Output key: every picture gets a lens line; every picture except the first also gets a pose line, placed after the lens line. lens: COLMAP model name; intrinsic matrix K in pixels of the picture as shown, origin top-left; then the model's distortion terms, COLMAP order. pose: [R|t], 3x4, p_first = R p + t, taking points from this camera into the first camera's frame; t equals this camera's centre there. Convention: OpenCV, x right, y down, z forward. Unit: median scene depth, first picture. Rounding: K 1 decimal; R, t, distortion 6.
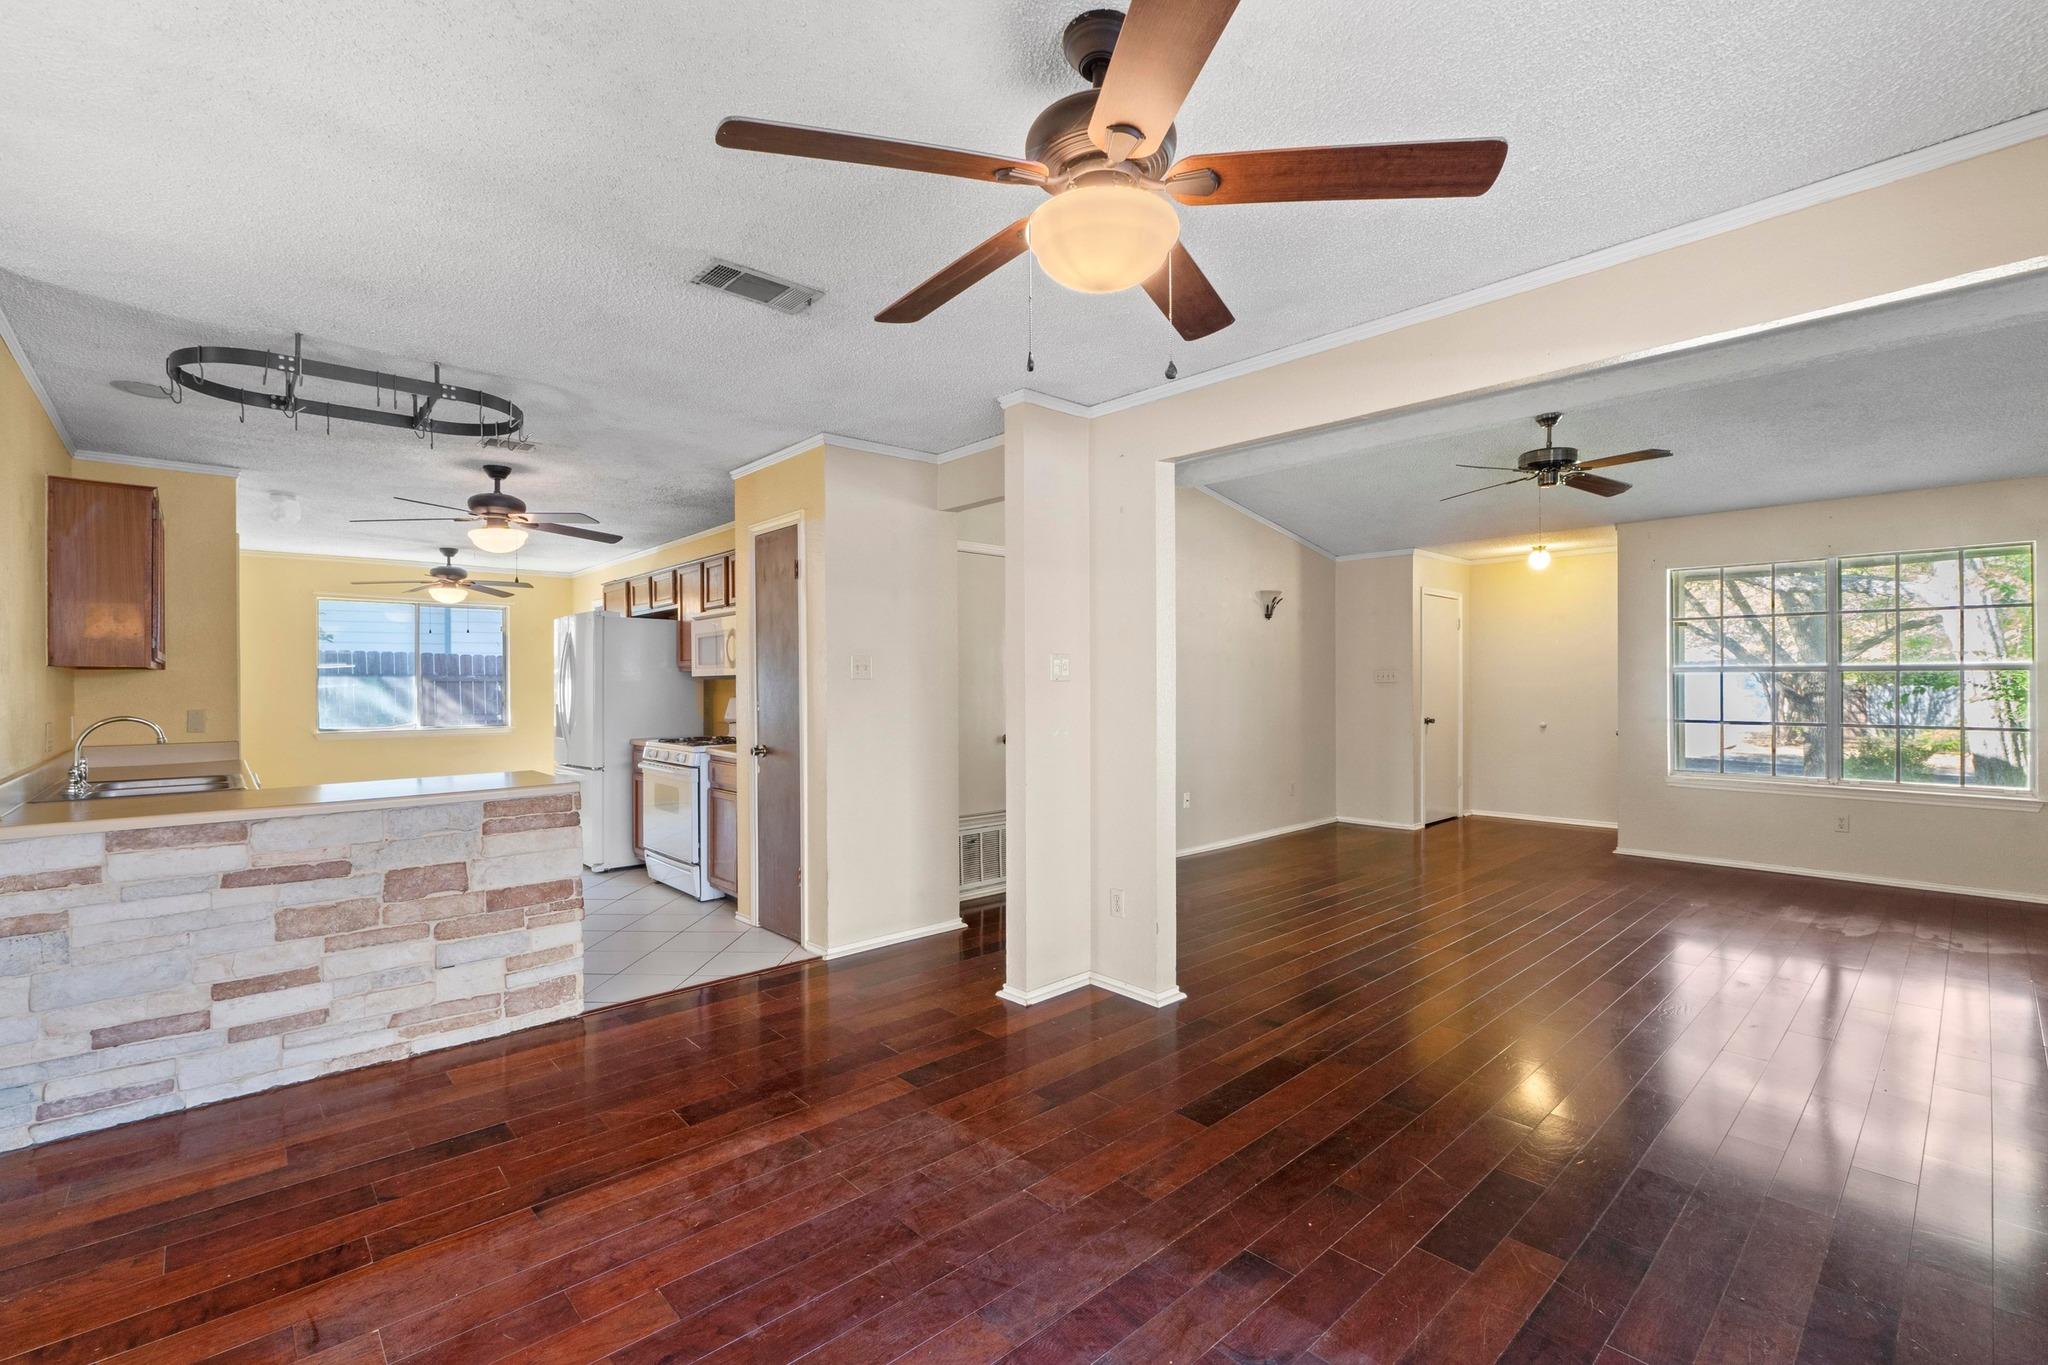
lens RADIAL K [[888.7, 0, 1016.6], [0, 888.7, 690.3], [0, 0, 1]] dist [0.003135, 0.000342]
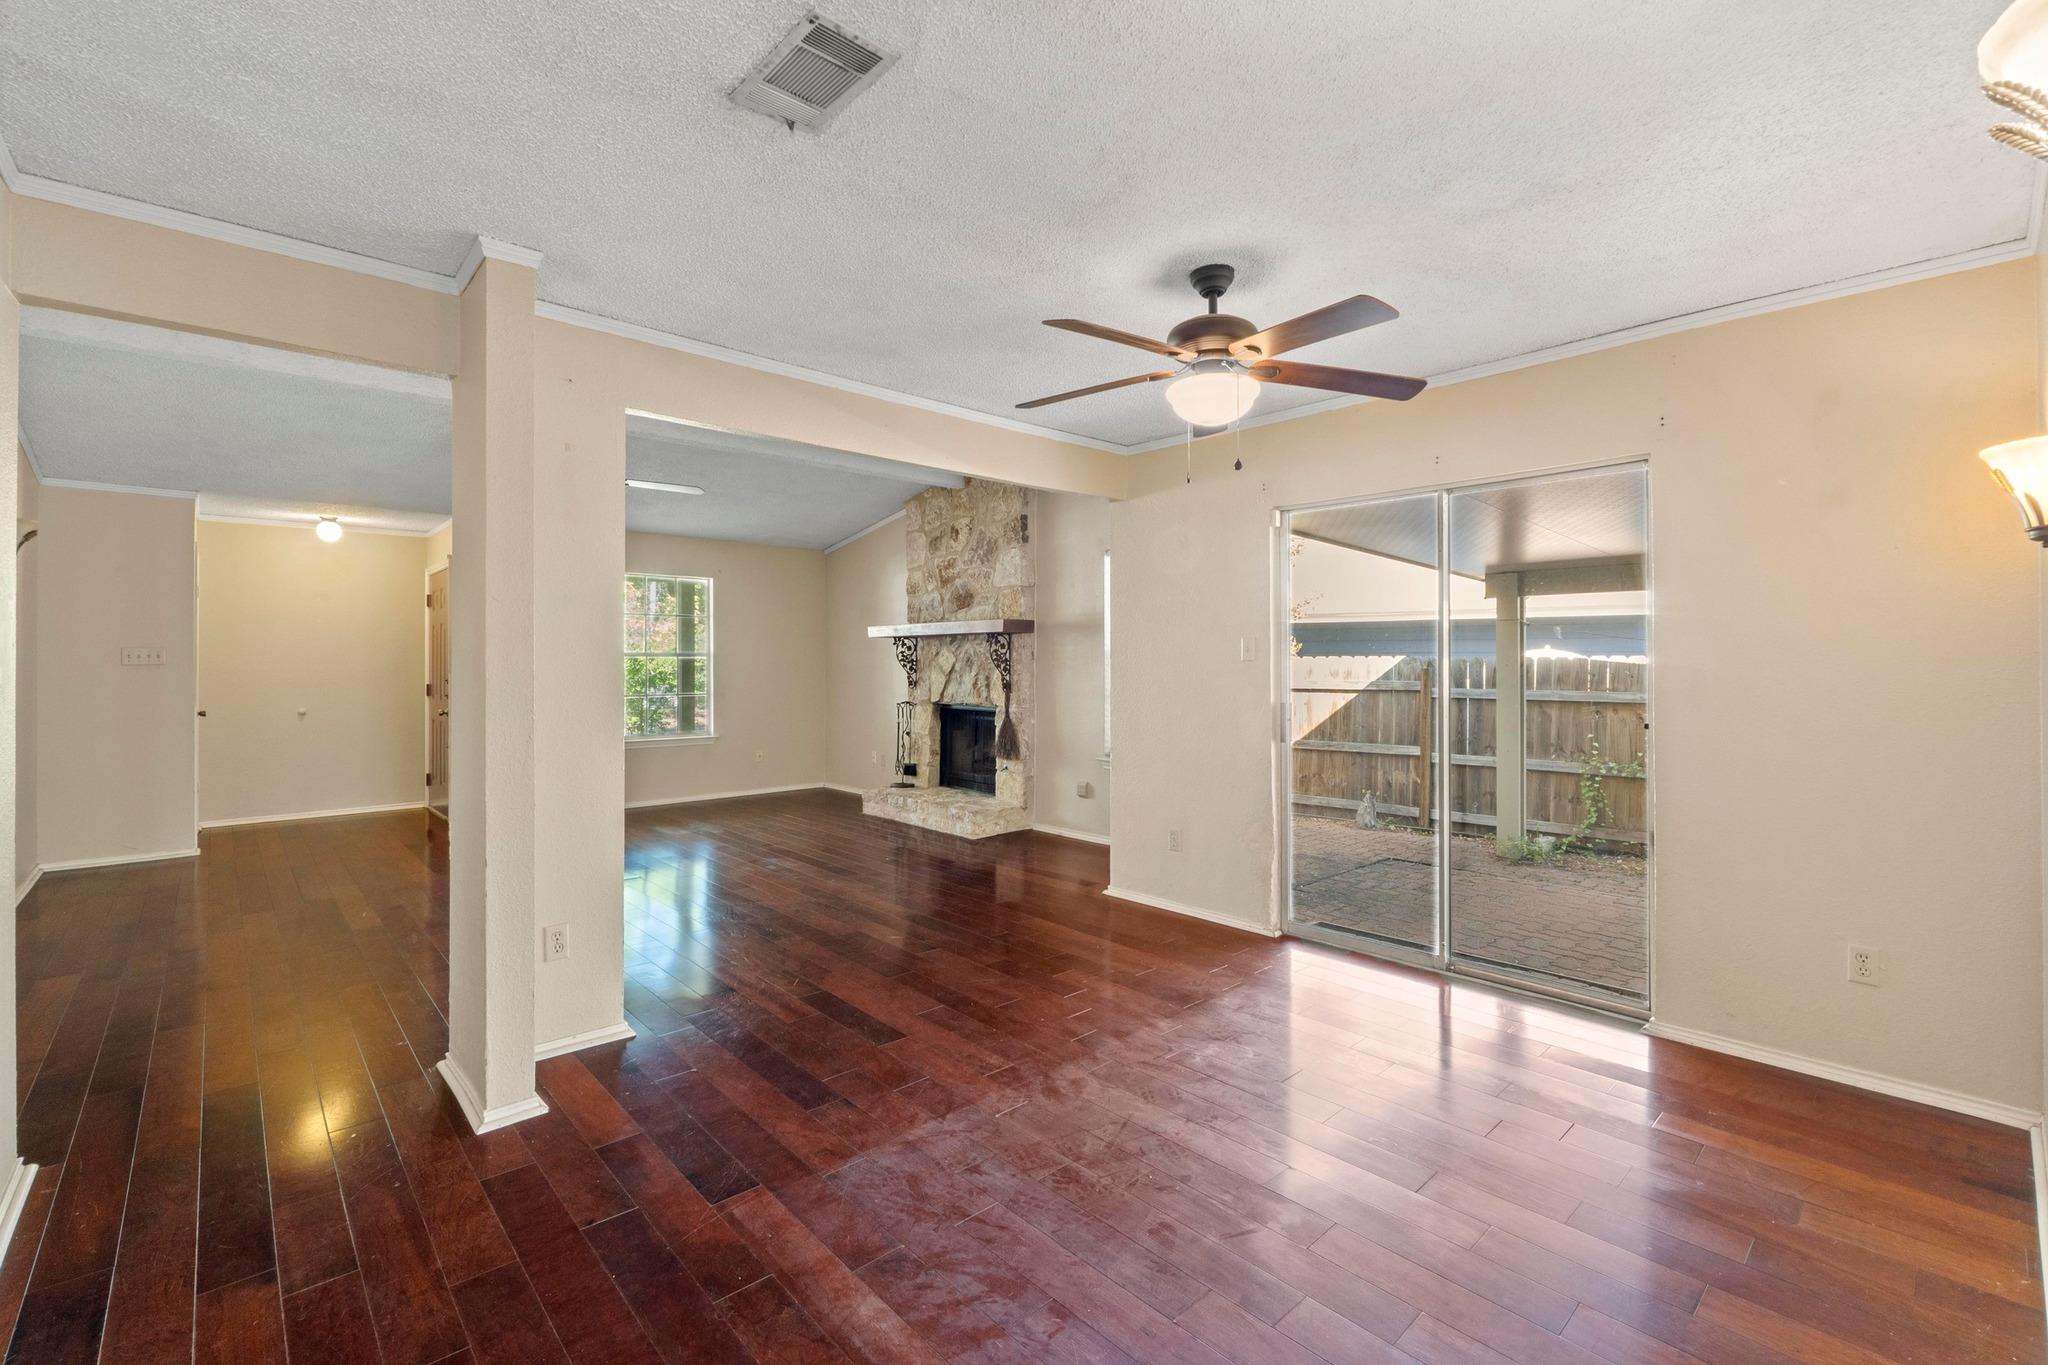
lens RADIAL K [[888.7, 0, 1015.0], [0, 888.7, 673.4], [0, 0, 1]] dist [0.003135, 0.000342]
pose [[-0.002311, -0.001463, 0.999996, -0.939300], [0.006204, 0.999980, 0.001478, 0.006613], [-0.999978, 0.006208, -0.002301, 0.831970]]
